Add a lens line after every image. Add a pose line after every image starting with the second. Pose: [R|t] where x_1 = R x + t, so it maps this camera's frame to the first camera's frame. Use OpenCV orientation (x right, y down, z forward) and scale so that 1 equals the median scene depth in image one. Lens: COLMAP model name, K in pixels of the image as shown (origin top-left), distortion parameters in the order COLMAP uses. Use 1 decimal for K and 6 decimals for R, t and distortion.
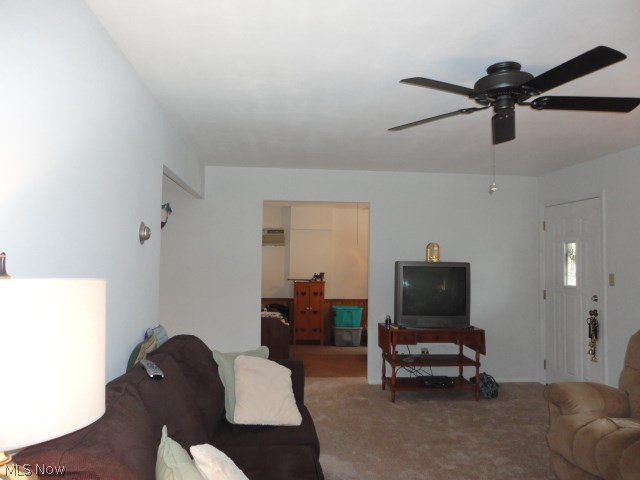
lens RADIAL K [[469.7, 0, 317.2], [0, 469.7, 241.4], [0, 0, 1]] dist [0.007115, 0.002013]
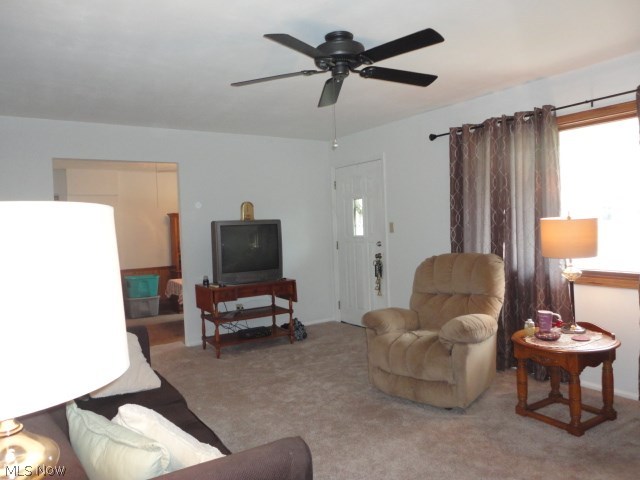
lens RADIAL K [[469.7, 0, 317.2], [0, 469.7, 241.4], [0, 0, 1]] dist [0.007115, 0.002013]
pose [[0.887979, -0.065499, 0.455196, -0.100746], [0.033472, 0.996385, 0.078076, 0.014933], [-0.458664, -0.054093, 0.886962, 0.002499]]
